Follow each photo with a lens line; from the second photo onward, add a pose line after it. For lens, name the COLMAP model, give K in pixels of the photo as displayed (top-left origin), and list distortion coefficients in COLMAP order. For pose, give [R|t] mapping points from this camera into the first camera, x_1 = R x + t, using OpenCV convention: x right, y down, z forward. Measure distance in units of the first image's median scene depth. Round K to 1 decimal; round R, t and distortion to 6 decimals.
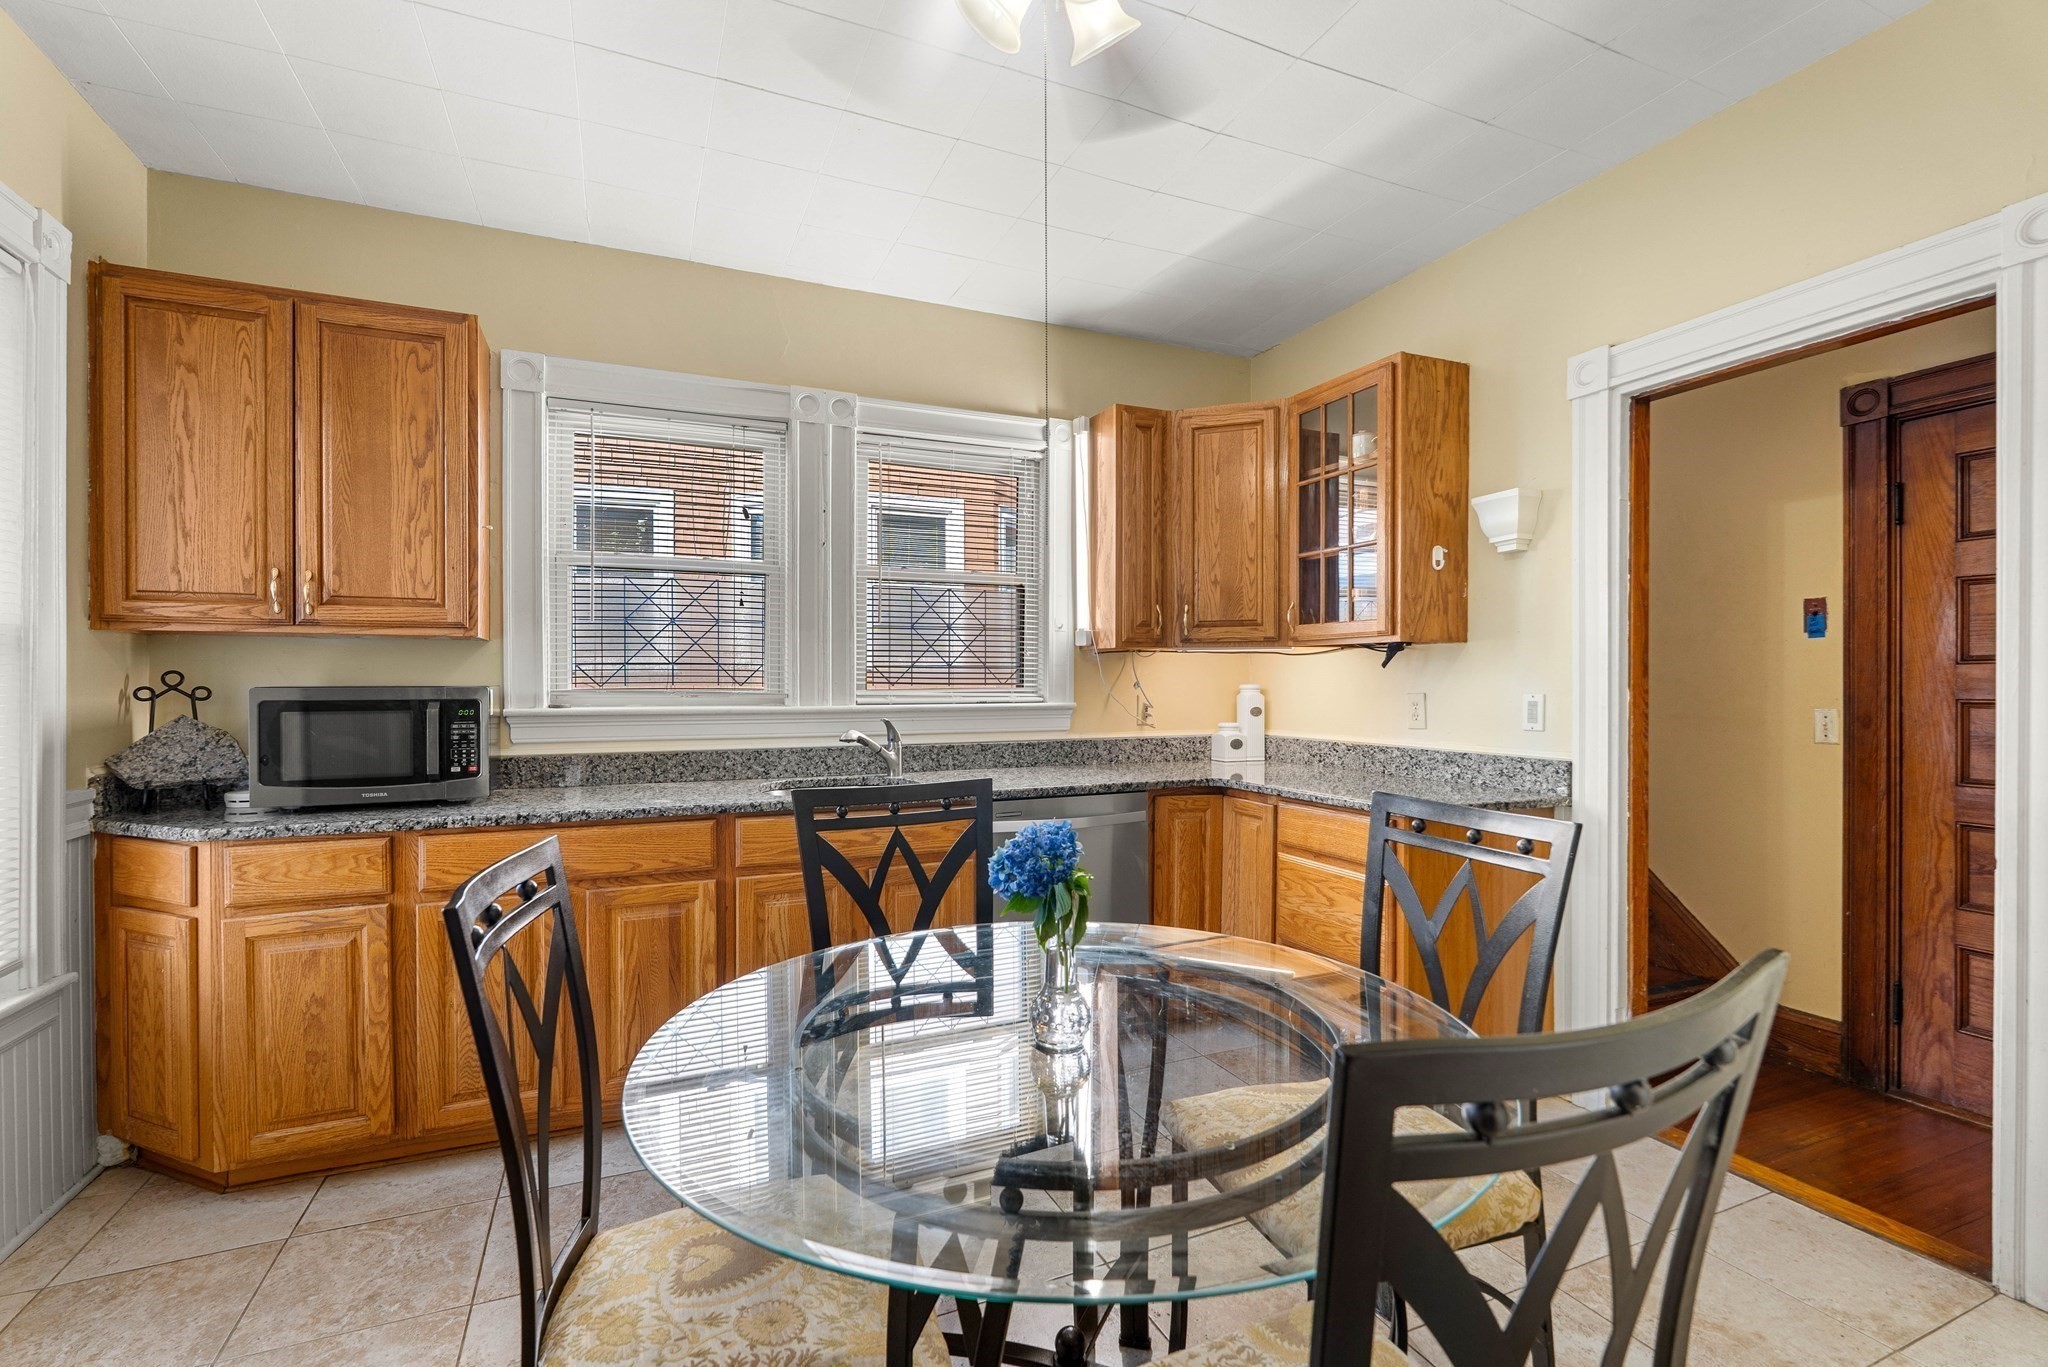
lens RADIAL K [[977.4, 0, 1024.0], [0, 977.4, 683.5], [0, 0, 1]] dist [-0.000631, -0.000024]
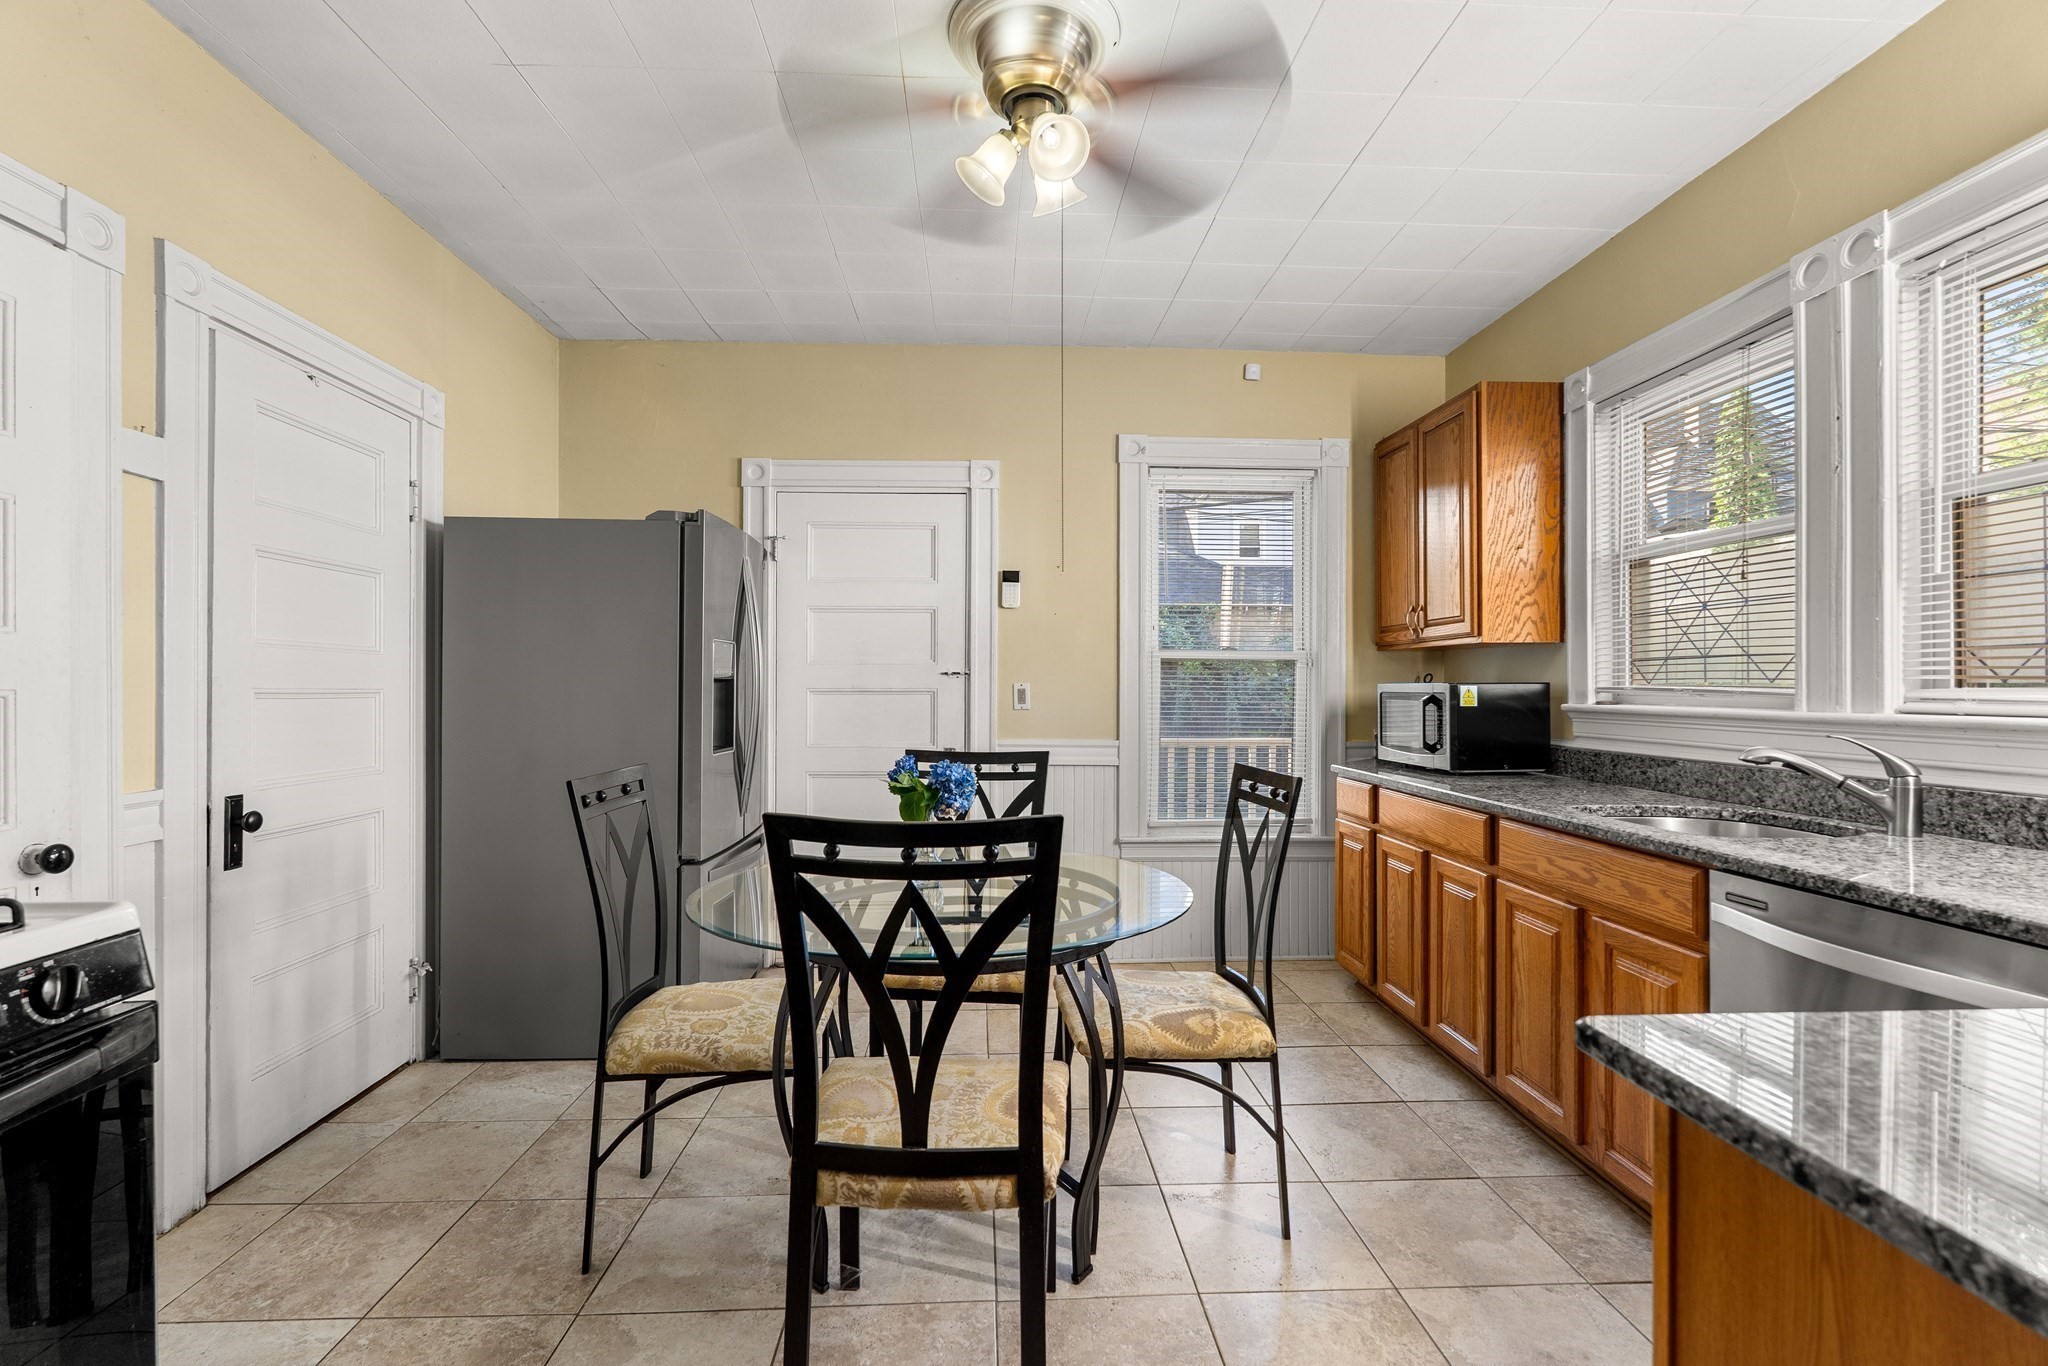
lens RADIAL K [[977.4, 0, 1024.0], [0, 977.4, 683.0], [0, 0, 1]] dist [-0.000631, -0.000024]
pose [[-0.329925, -0.001995, -0.944005, 0.595494], [0.002117, 0.999994, -0.002854, 0.003551], [0.944005, -0.002940, -0.329919, 0.701482]]
